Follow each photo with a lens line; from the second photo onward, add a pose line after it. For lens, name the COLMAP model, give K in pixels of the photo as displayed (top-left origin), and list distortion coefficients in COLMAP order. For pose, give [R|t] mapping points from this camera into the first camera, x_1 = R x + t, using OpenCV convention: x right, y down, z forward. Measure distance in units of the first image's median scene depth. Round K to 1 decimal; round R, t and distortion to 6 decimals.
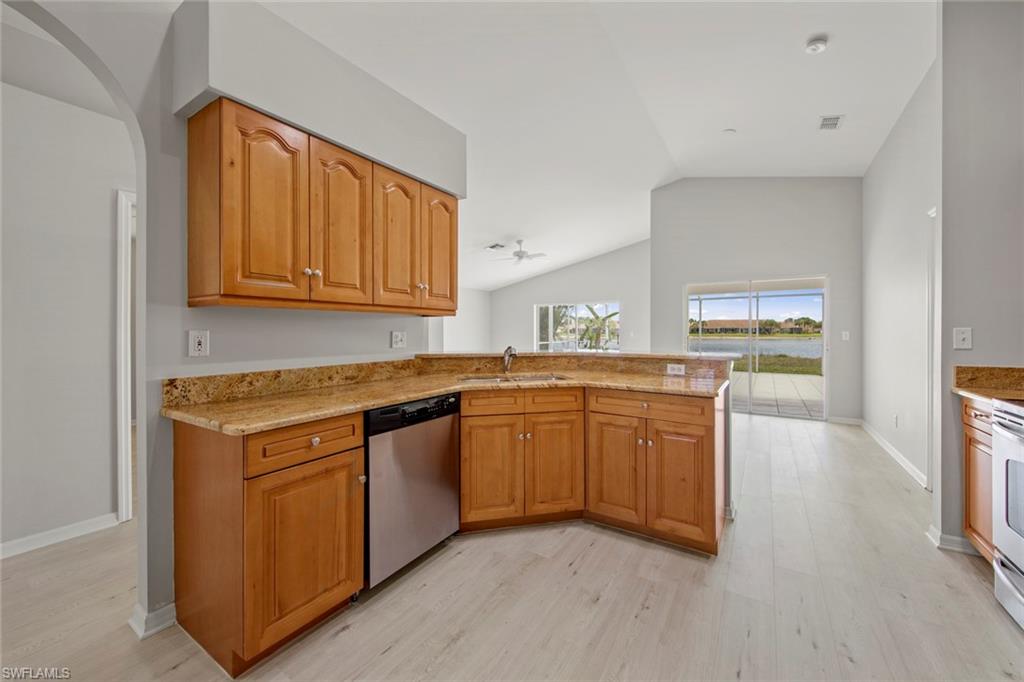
lens RADIAL K [[391.5, 0, 510.2], [0, 391.5, 331.7], [0, 0, 1]] dist [0.008992, 0.000089]
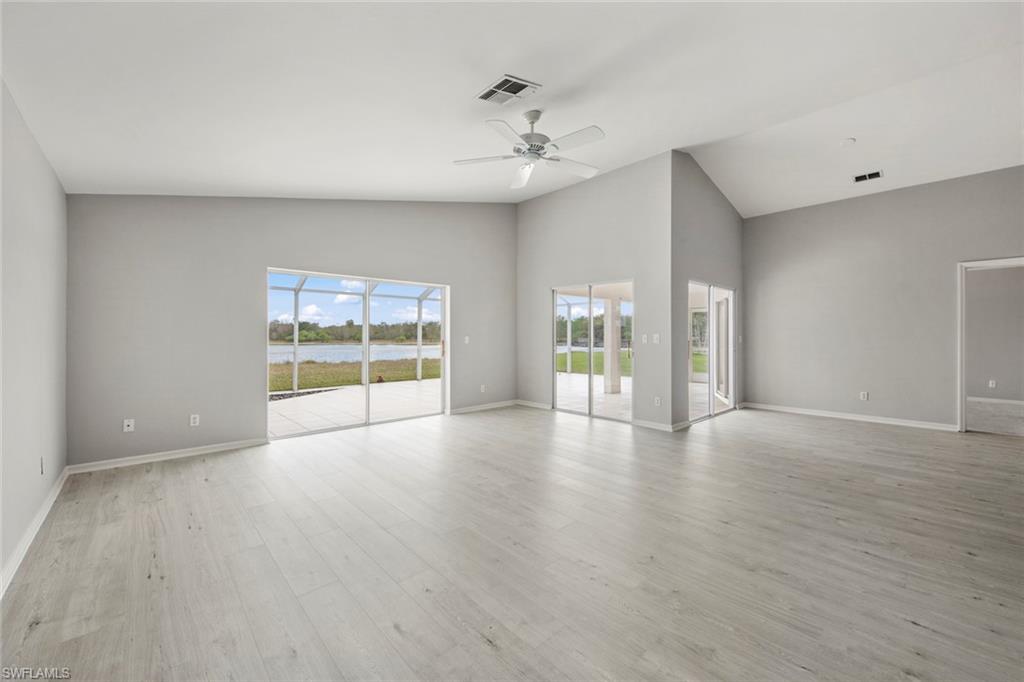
lens RADIAL K [[402.7, 0, 511.3], [0, 402.7, 335.7], [0, 0, 1]] dist [-0.007811, -0.000090]
pose [[0.251254, 0.002574, 0.967918, -0.580303], [-0.000085, 0.999997, -0.002637, 0.003083], [-0.967921, 0.000581, 0.251253, 1.390825]]
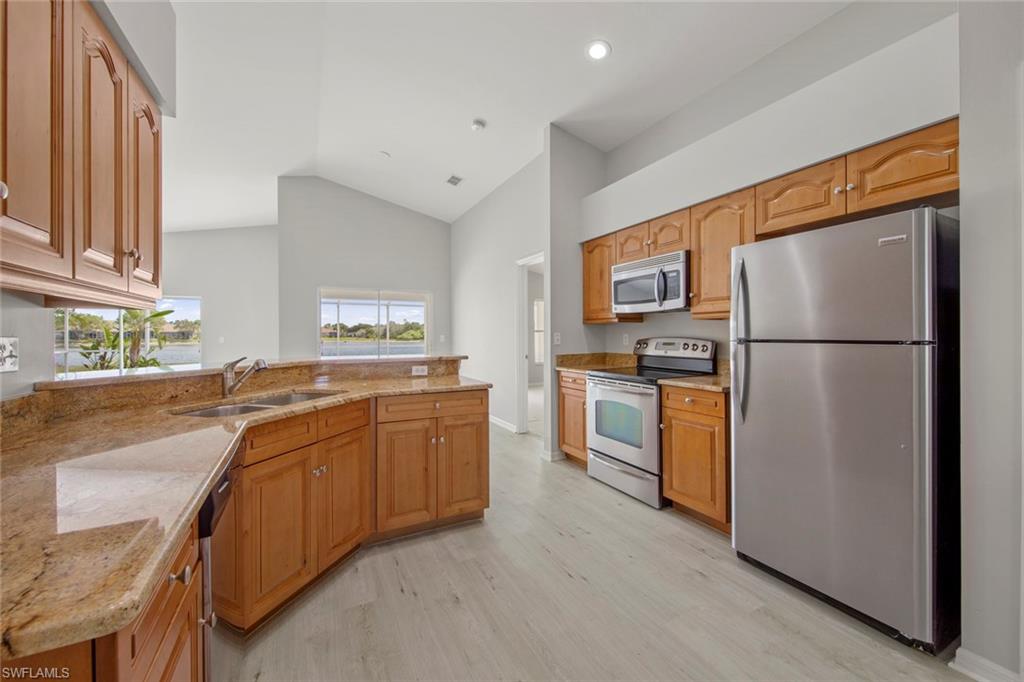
lens RADIAL K [[394.8, 0, 513.4], [0, 394.8, 336.4], [0, 0, 1]] dist [0.002874, 0.000117]
pose [[0.485787, -0.004186, 0.874067, -0.208738], [0.003092, 0.999991, 0.003071, -0.000125], [-0.874072, 0.001211, 0.485795, 0.130634]]
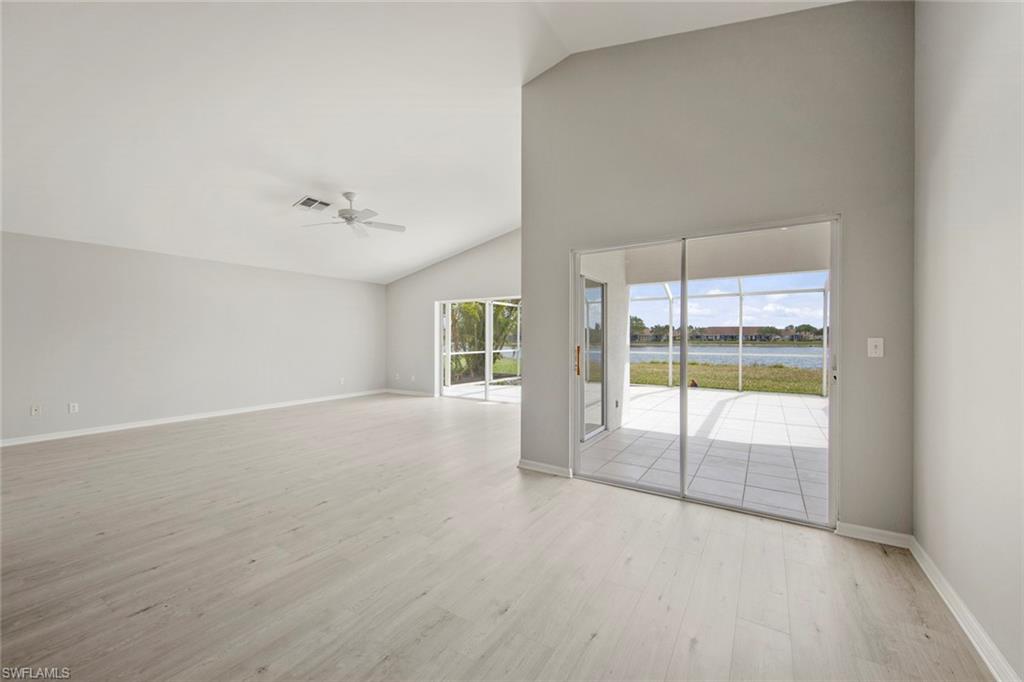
lens RADIAL K [[394.8, 0, 513.4], [0, 394.8, 336.4], [0, 0, 1]] dist [0.002874, 0.000117]
pose [[0.999979, 0.003012, 0.005697, 0.436132], [-0.002986, 0.999985, -0.004561, 0.000003], [-0.005710, 0.004543, 0.999973, 0.551077]]
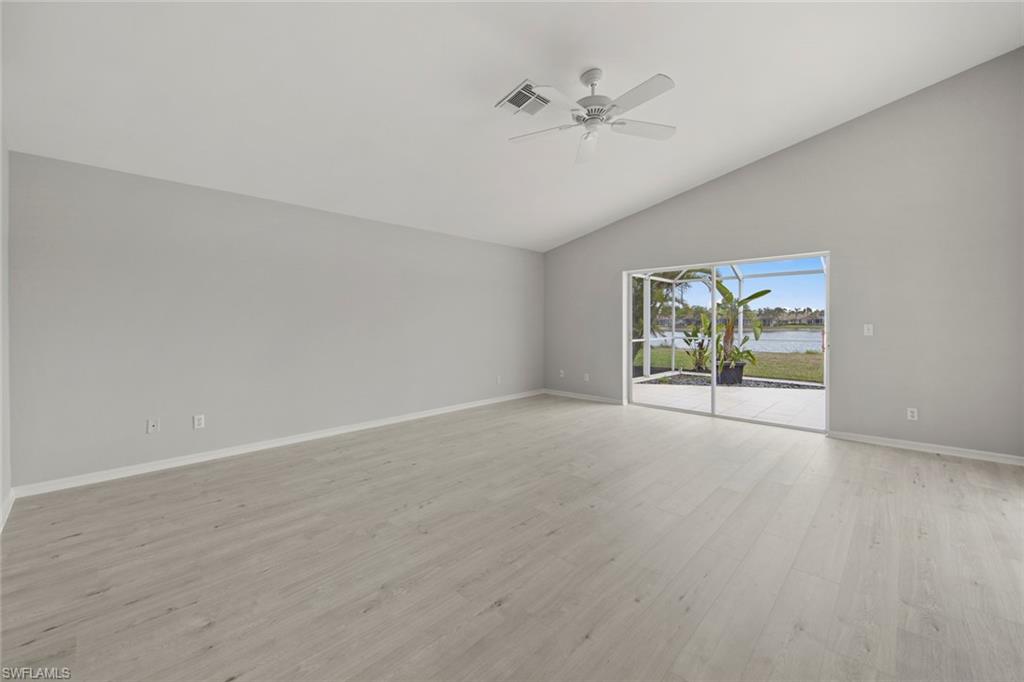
lens RADIAL K [[404.3, 0, 511.8], [0, 404.3, 322.1], [0, 0, 1]] dist [-0.000366, -0.000013]
pose [[0.981966, 0.002066, -0.189045, 0.037219], [-0.002320, 0.999997, -0.001124, 0.000810], [0.189042, 0.001543, 0.981968, 0.935514]]
